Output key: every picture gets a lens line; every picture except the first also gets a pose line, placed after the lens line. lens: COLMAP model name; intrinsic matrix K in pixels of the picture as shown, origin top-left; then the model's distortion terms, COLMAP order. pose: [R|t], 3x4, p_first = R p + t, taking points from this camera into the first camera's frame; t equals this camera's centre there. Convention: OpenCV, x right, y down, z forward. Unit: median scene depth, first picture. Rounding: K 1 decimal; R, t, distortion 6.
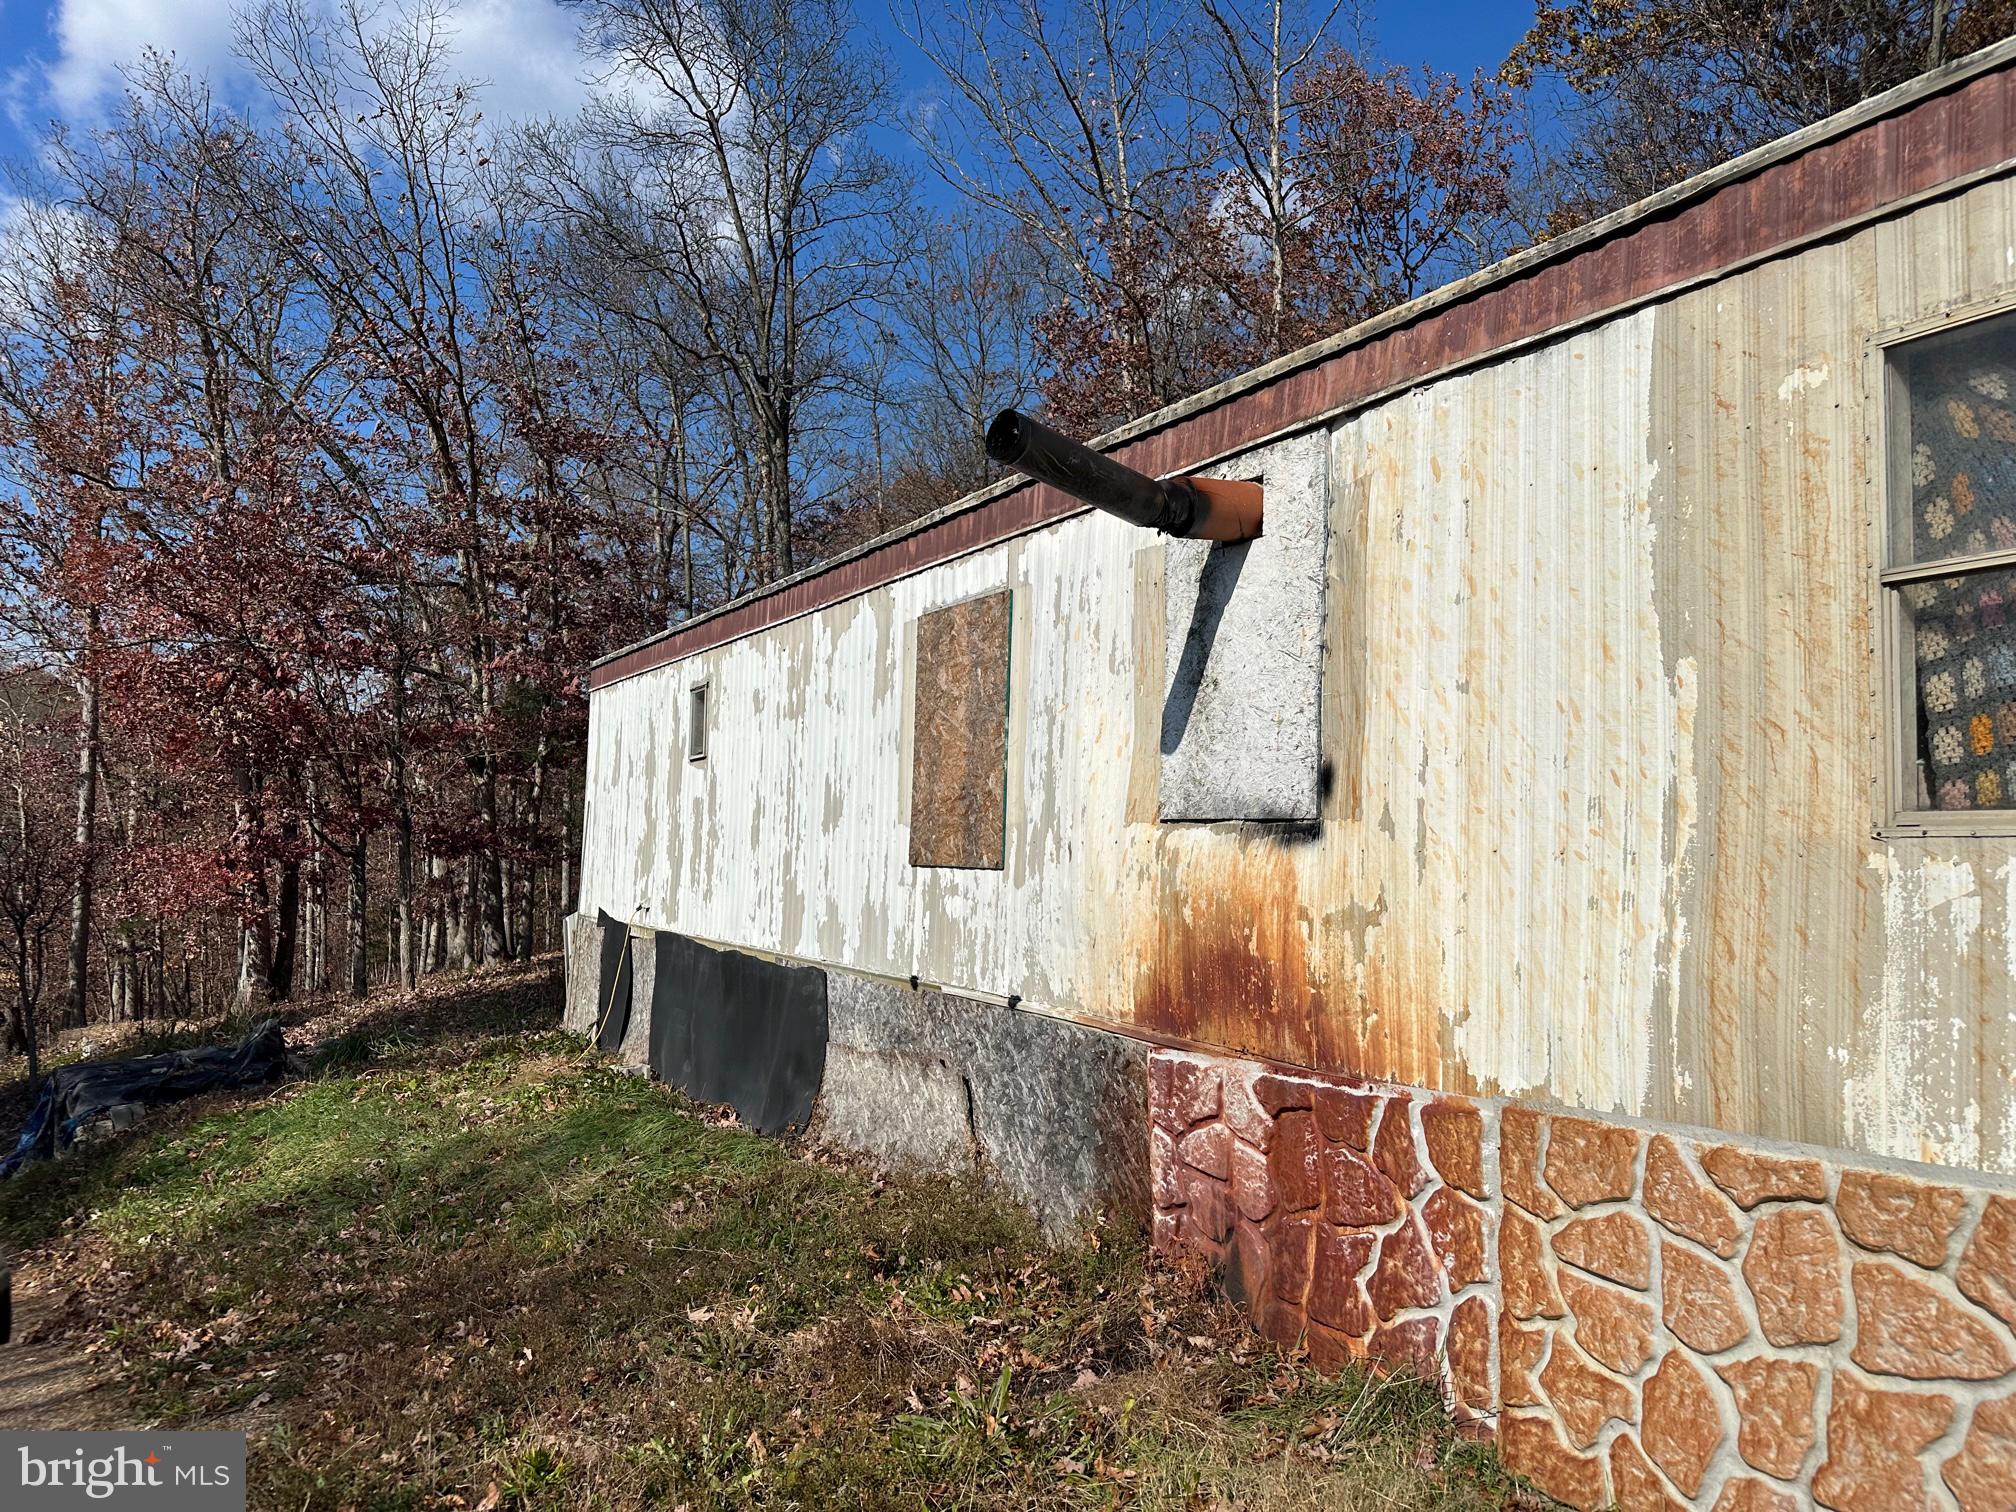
lens RADIAL K [[1407.4, 0, 1008.0], [0, 1407.4, 755.7], [0, 0, 1]] dist [-0.001247, -0.000535]
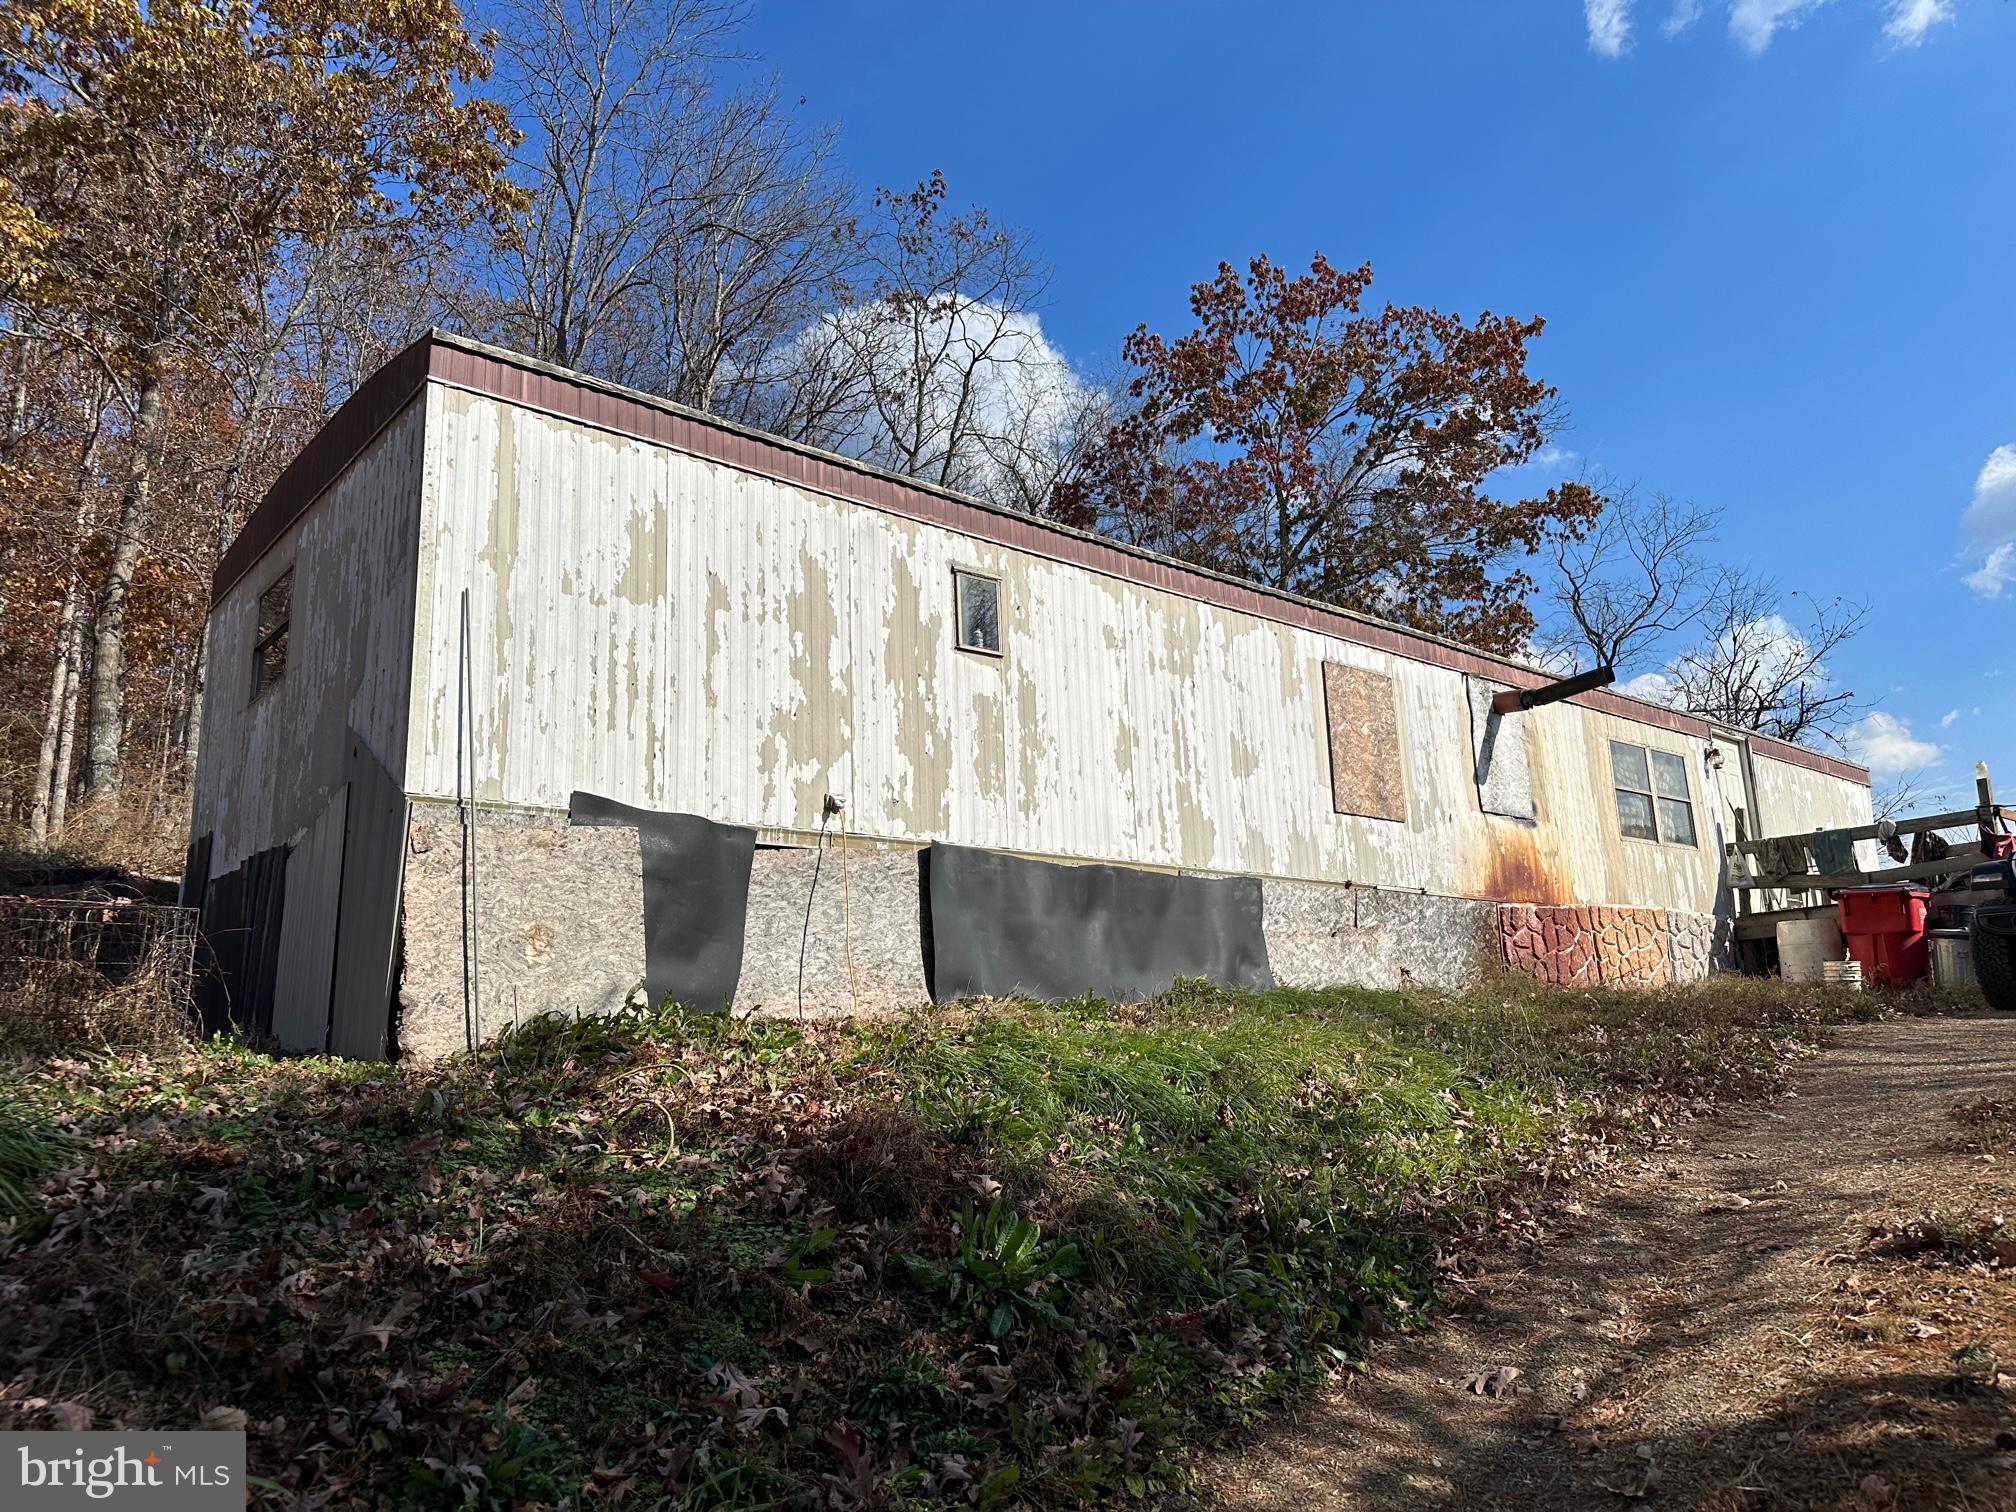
lens RADIAL K [[1407.4, 0, 1008.8], [0, 1407.4, 754.3], [0, 0, 1]] dist [-0.001247, -0.000535]
pose [[-0.173760, 0.202783, 0.963684, -1.787429], [-0.042049, 0.976149, -0.212988, 0.425075], [-0.983890, -0.077531, -0.161089, 1.875041]]
